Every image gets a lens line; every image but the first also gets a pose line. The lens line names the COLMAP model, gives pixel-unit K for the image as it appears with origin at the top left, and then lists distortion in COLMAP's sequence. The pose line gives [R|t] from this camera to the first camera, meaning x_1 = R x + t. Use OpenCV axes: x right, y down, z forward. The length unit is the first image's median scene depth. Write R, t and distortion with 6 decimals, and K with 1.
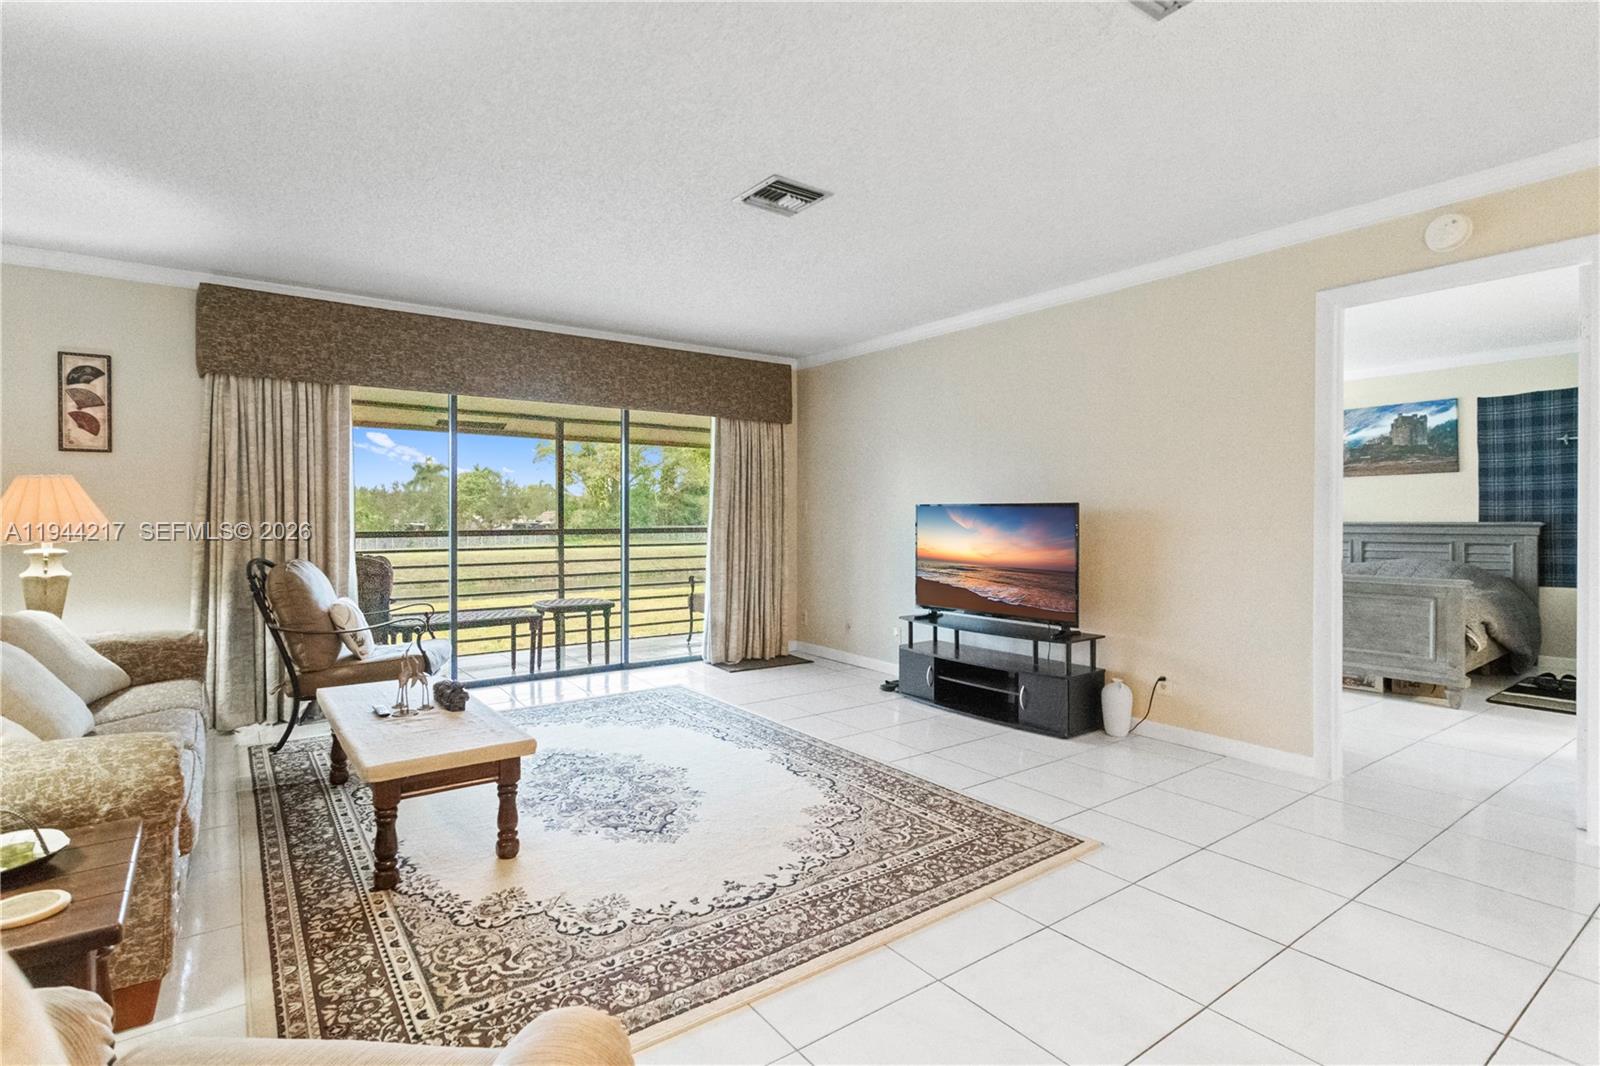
lens RADIAL K [[777.4, 0, 787.1], [0, 777.4, 516.8], [0, 0, 1]] dist [0.002595, 0.000728]
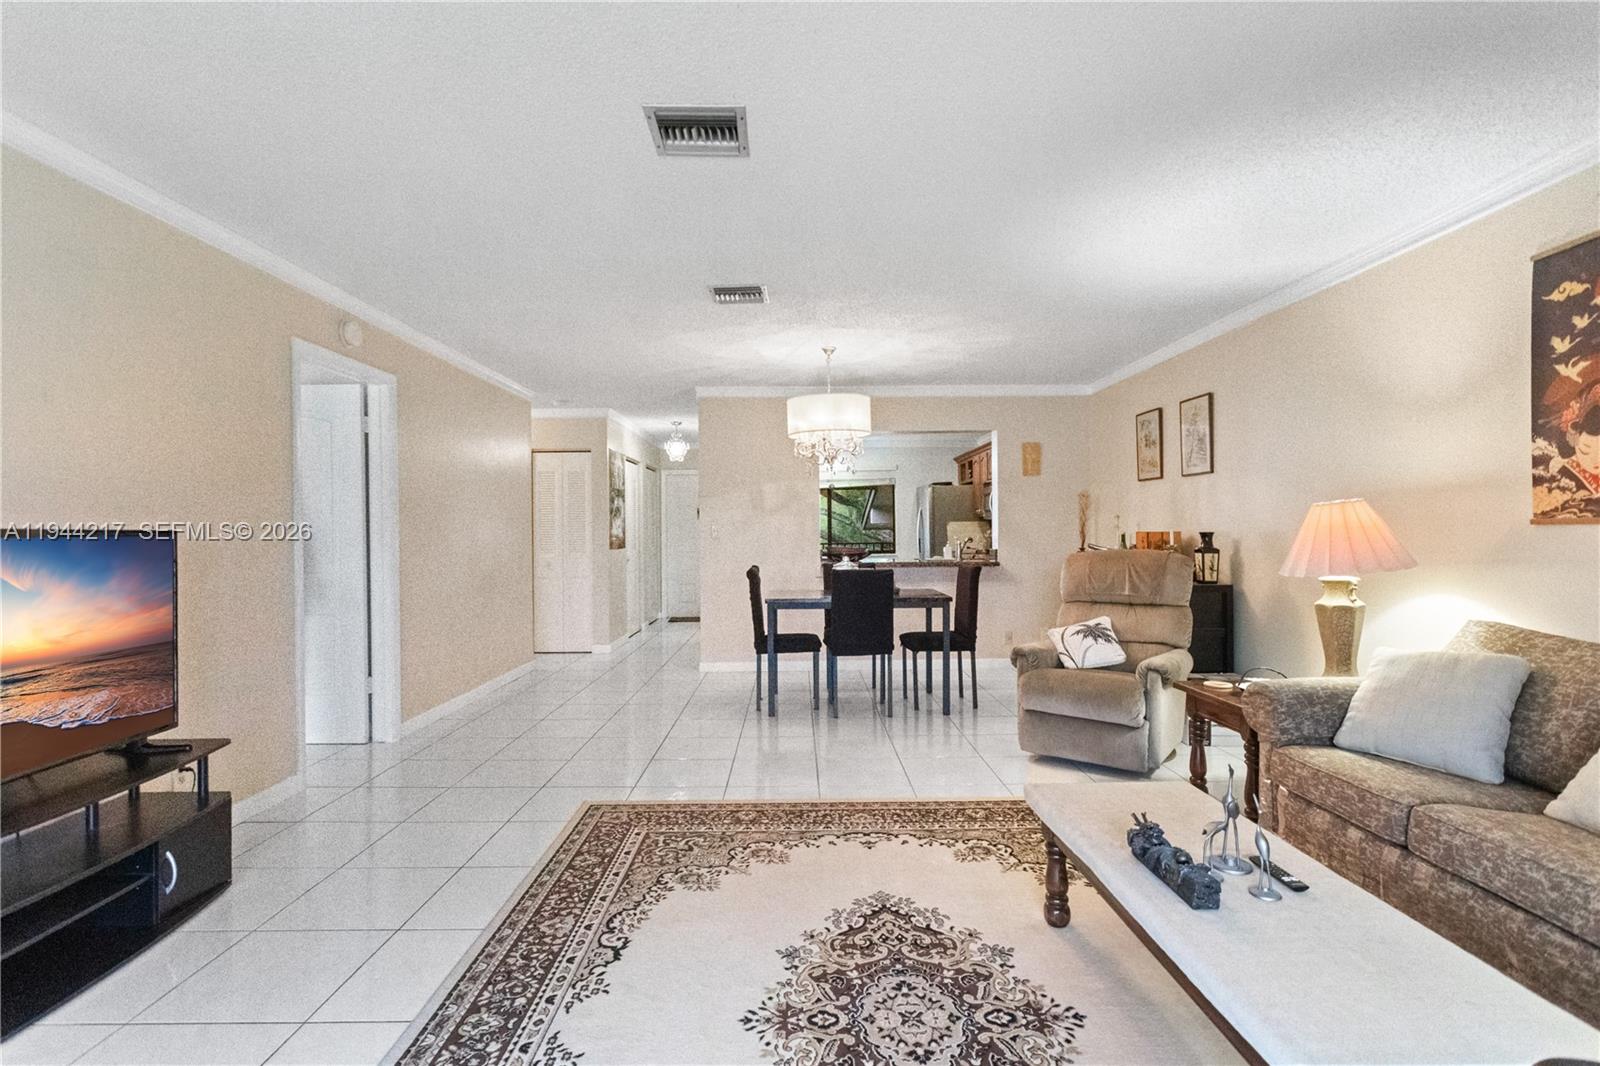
lens RADIAL K [[766.1, 0, 790.5], [0, 766.1, 537.6], [0, 0, 1]] dist [0.005650, 0.001126]
pose [[-0.809353, 0.003569, 0.587312, -0.420803], [0.009627, 0.999928, 0.007190, -0.012809], [-0.587244, 0.011473, -0.809329, 1.259661]]
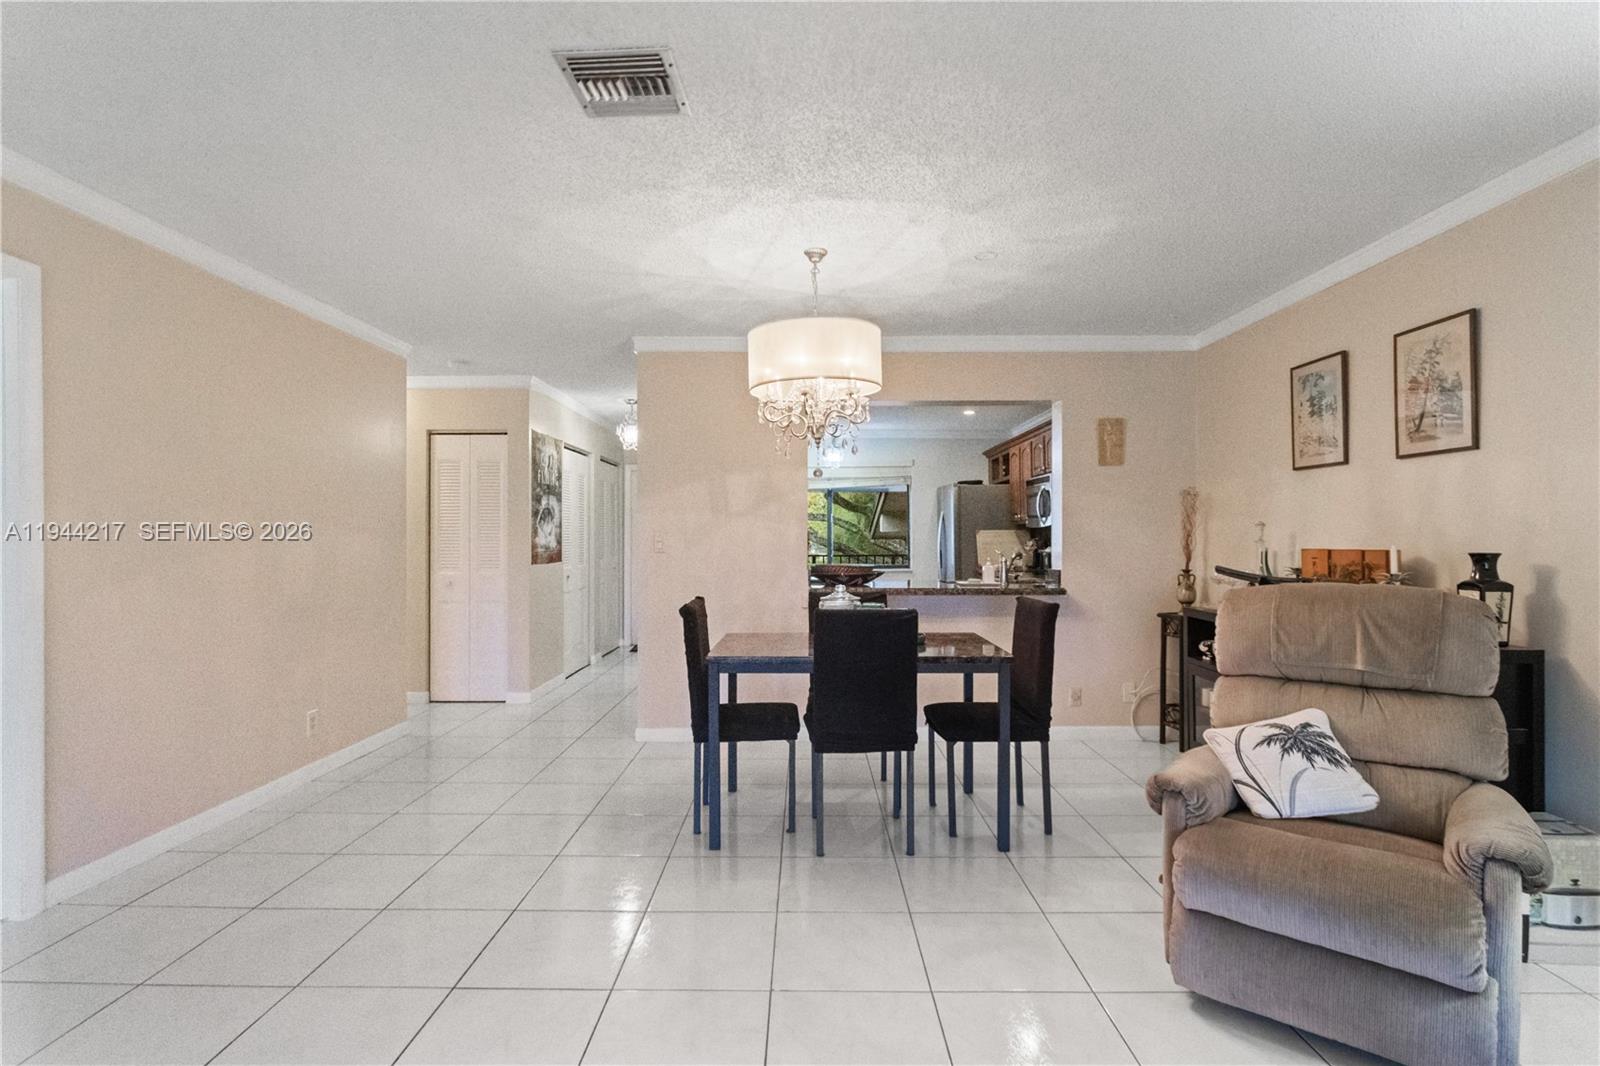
lens RADIAL K [[761.2, 0, 792.3], [0, 761.2, 545.9], [0, 0, 1]] dist [0.001409, 0.000529]
pose [[-0.803172, -0.002771, 0.595740, -0.166234], [0.003497, 0.999950, 0.009366, -0.020461], [-0.595737, 0.009606, -0.803122, 0.819449]]
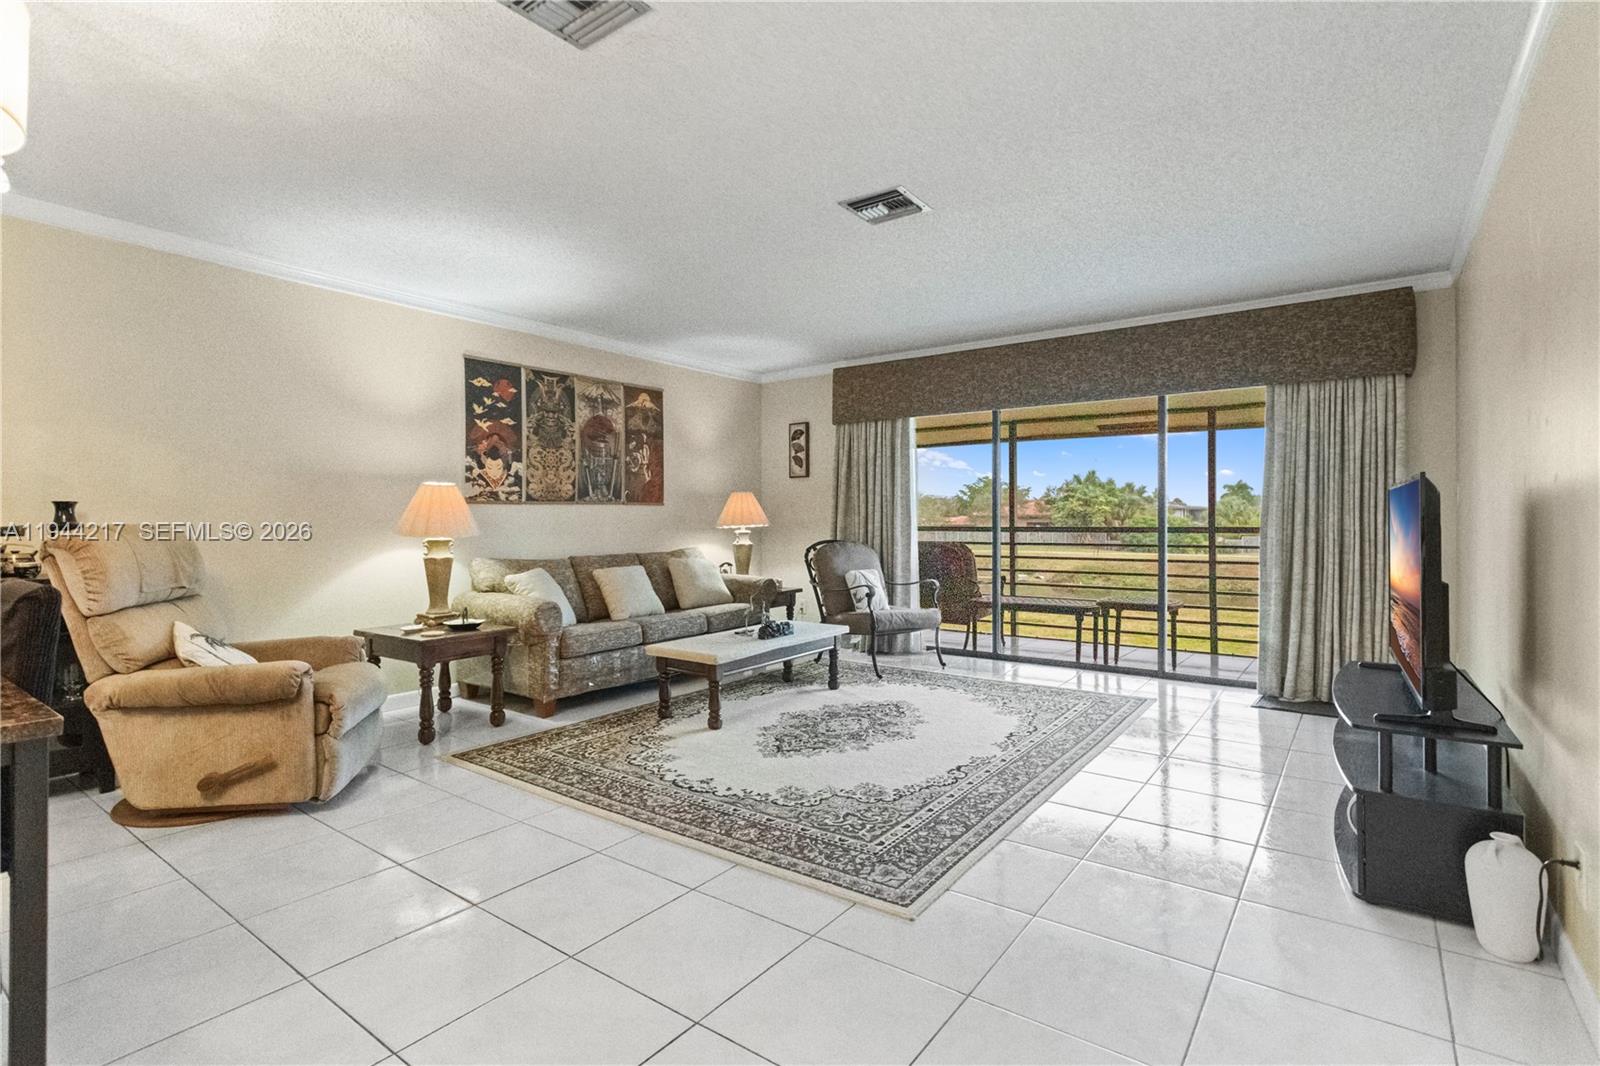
lens RADIAL K [[771.6, 0, 797.4], [0, 771.6, 511.4], [0, 0, 1]] dist [0.000648, 0.000997]
pose [[0.308114, -0.011044, -0.951285, 0.772007], [0.001006, 0.999936, -0.011283, 0.013821], [0.951349, 0.002519, 0.308105, 0.452539]]
